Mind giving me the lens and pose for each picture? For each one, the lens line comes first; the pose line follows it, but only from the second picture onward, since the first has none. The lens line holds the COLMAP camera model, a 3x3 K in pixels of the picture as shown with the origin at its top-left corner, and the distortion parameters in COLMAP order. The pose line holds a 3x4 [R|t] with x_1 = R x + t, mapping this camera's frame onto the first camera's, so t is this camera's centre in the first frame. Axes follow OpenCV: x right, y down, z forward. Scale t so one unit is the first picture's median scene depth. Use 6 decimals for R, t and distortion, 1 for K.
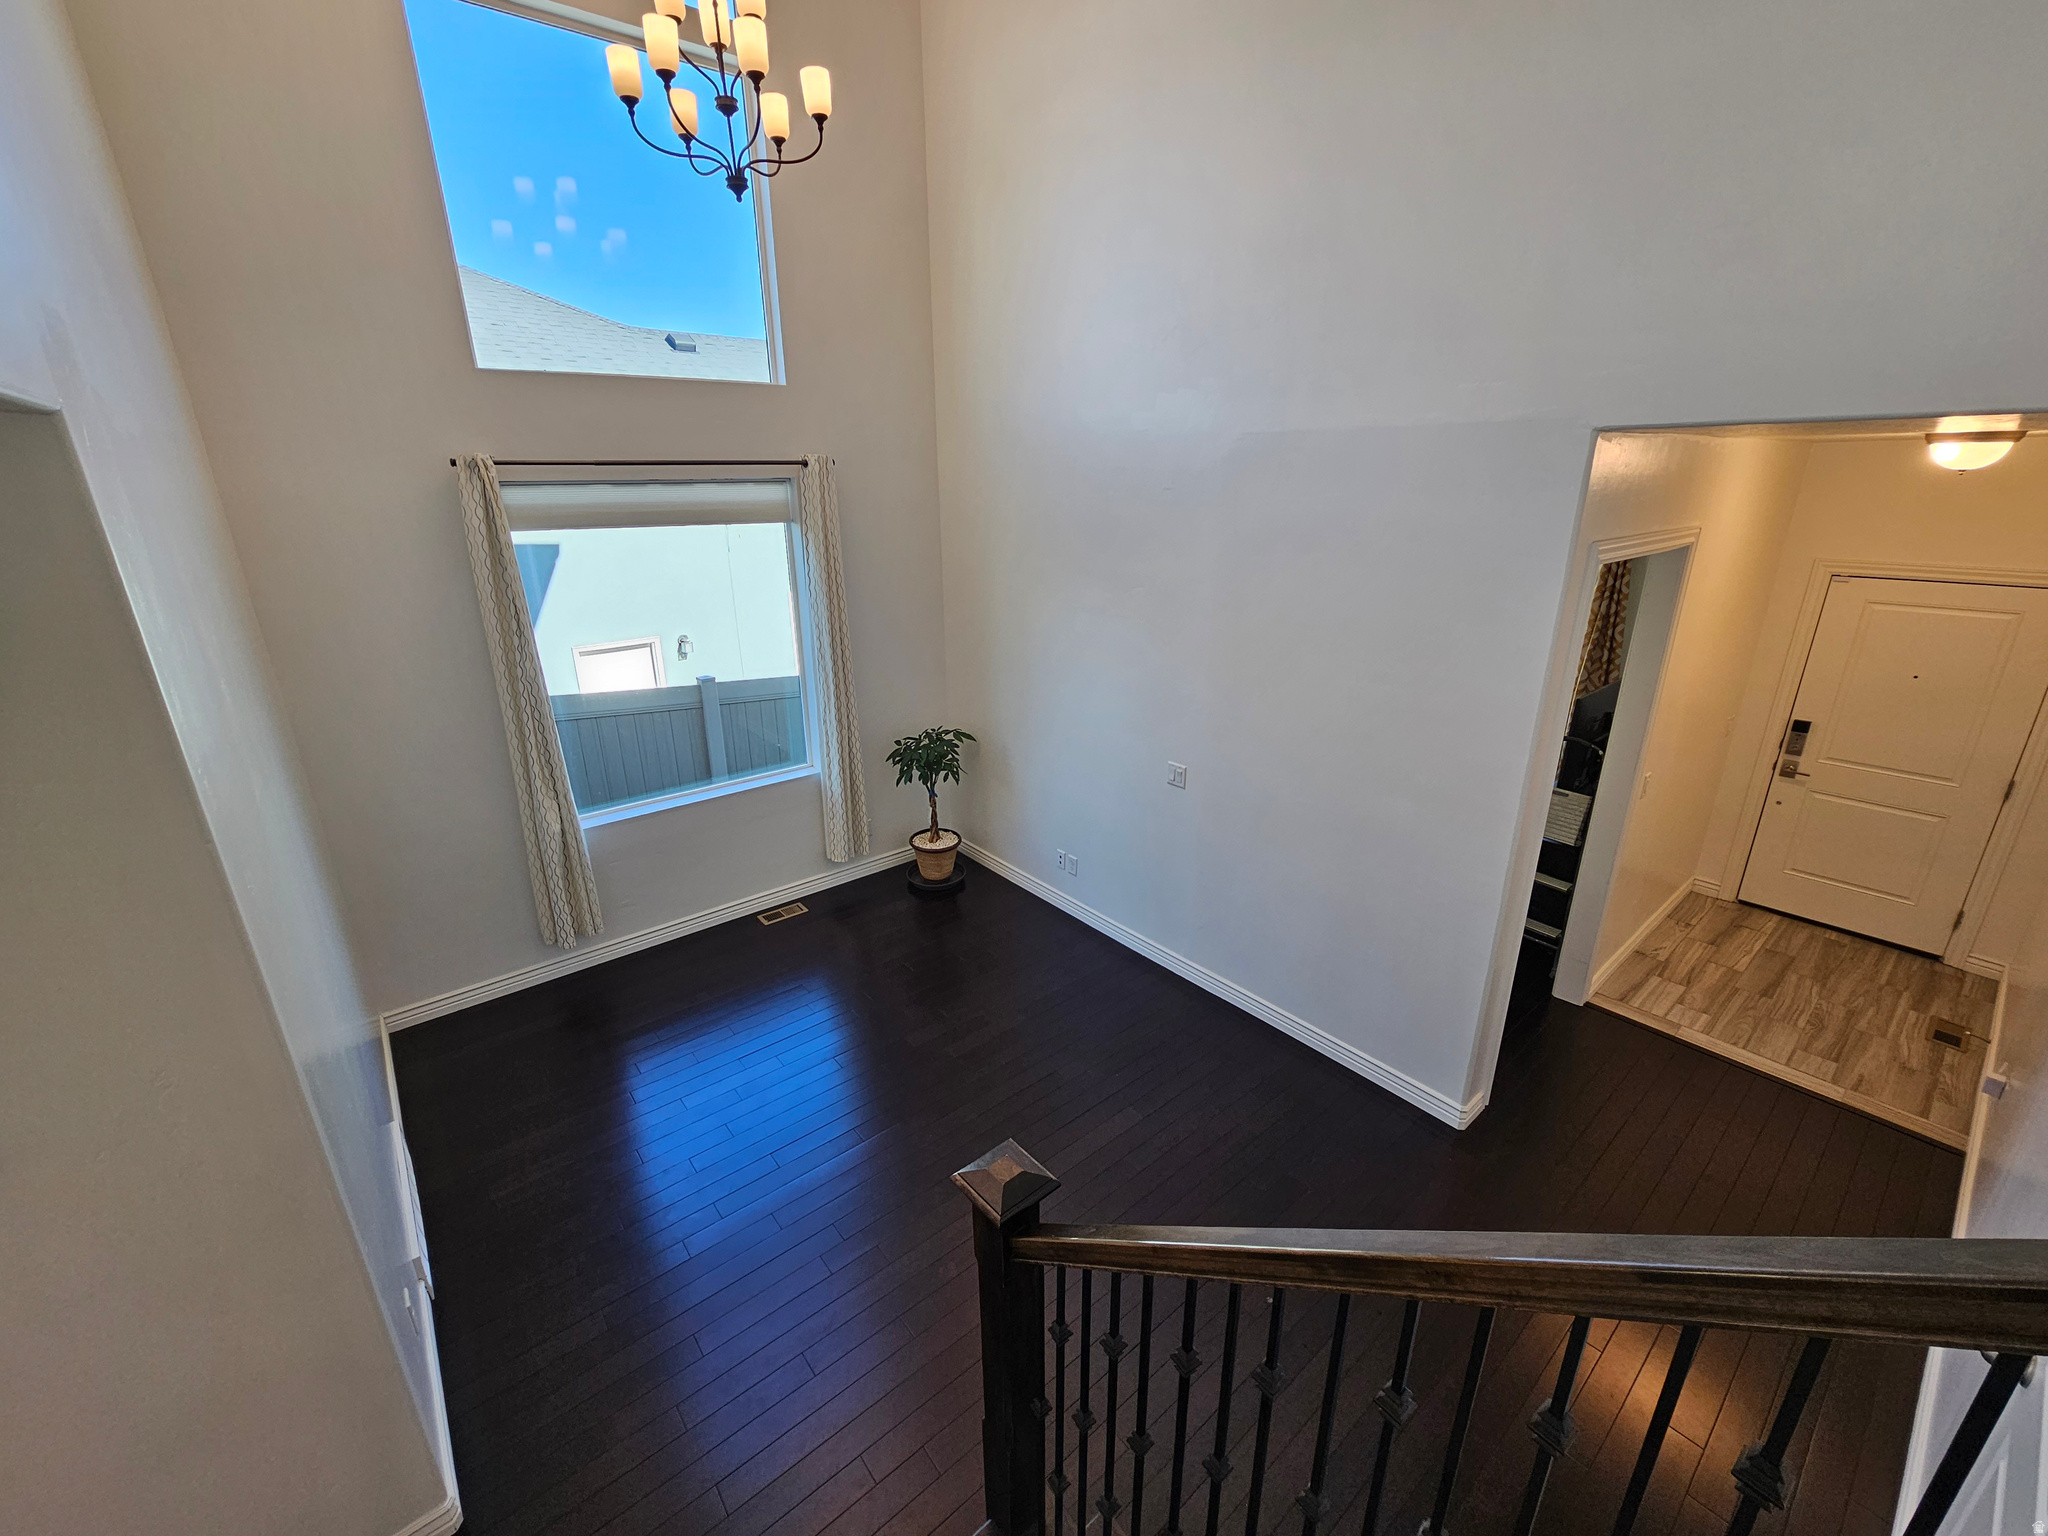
lens RADIAL K [[829.7, 0, 1020.8], [0, 829.7, 764.3], [0, 0, 1]] dist [-0.003331, 0.000410]
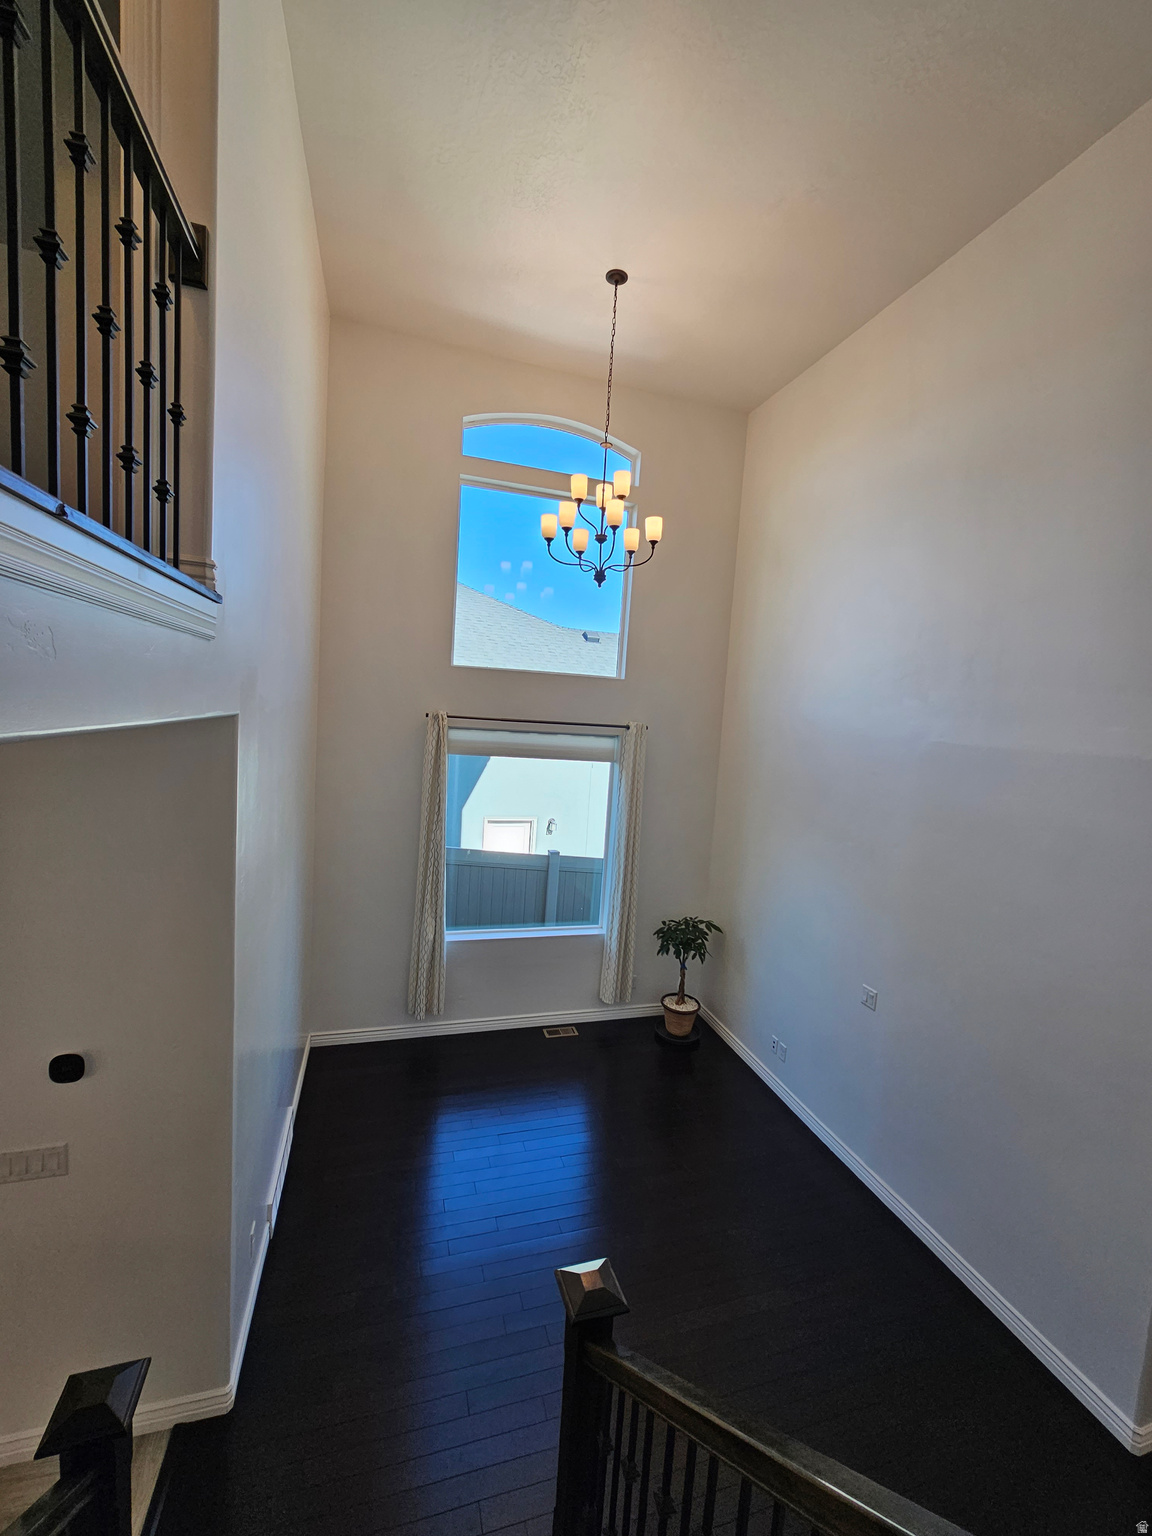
lens RADIAL K [[622.3, 0, 579.9], [0, 622.3, 772.9], [0, 0, 1]] dist [-0.003331, 0.000410]
pose [[0.924722, 0.107341, -0.365195, 0.081578], [-0.192874, 0.959264, -0.206429, -0.028638], [0.328160, 0.261326, 0.907755, -0.043096]]
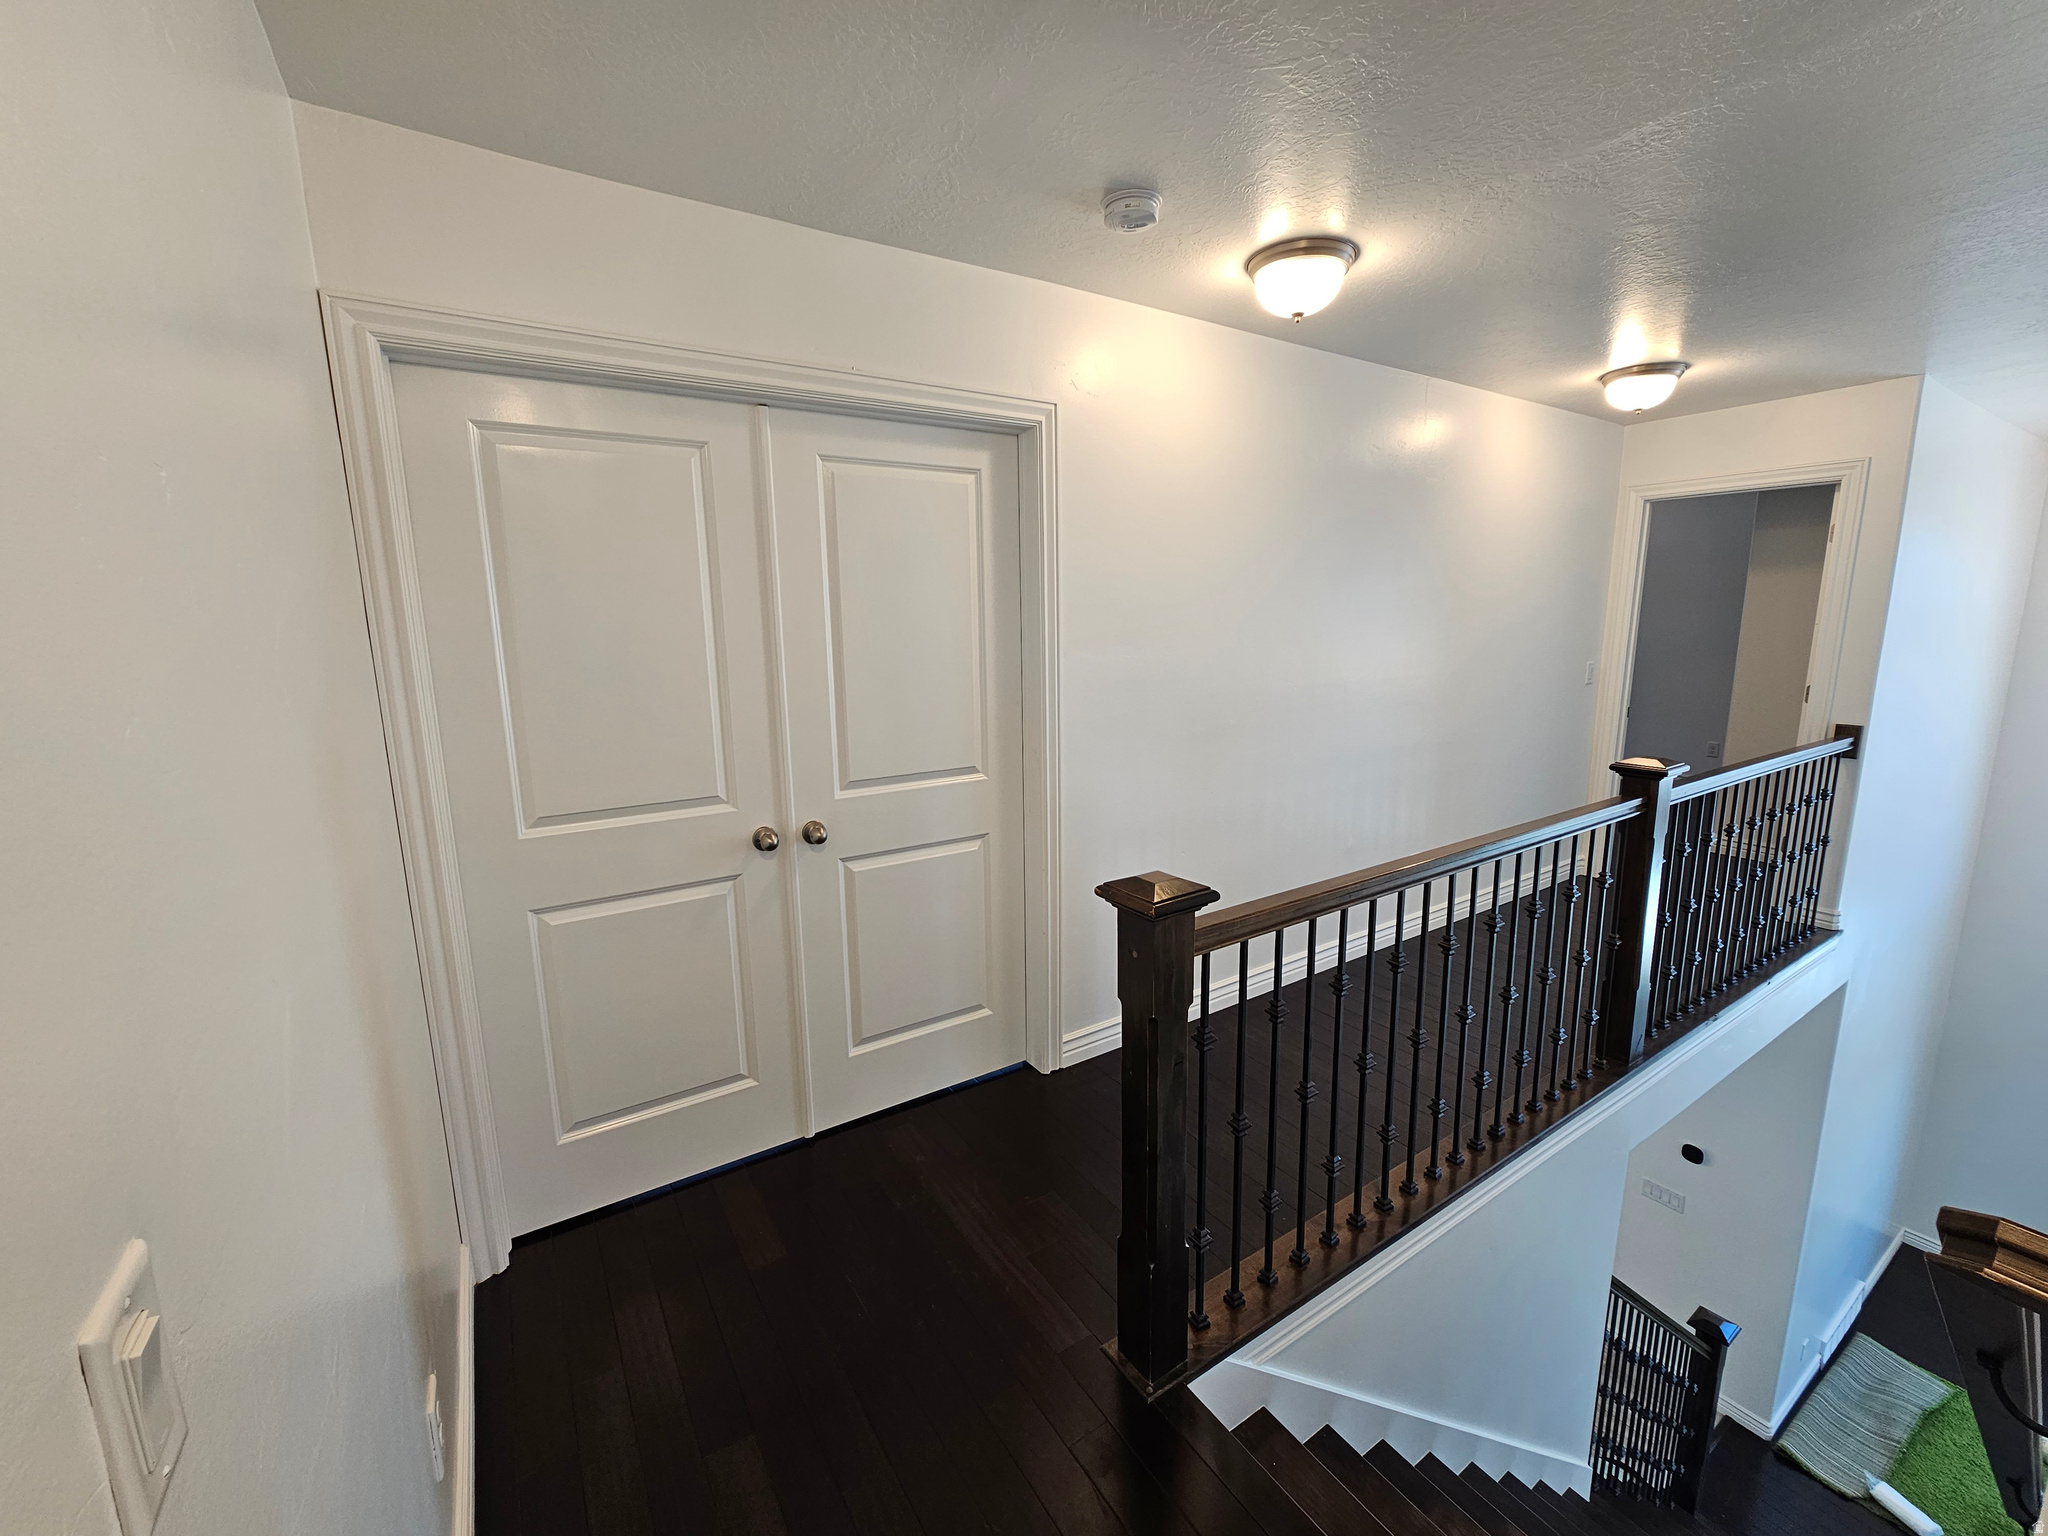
lens RADIAL K [[829.7, 0, 1030.1], [0, 829.7, 764.6], [0, 0, 1]] dist [-0.003331, 0.000410]
pose [[-0.106167, 0.188164, -0.976382, 0.571883], [-0.305299, 0.928335, 0.212102, -0.249871], [0.946320, 0.320607, -0.041113, -0.569829]]
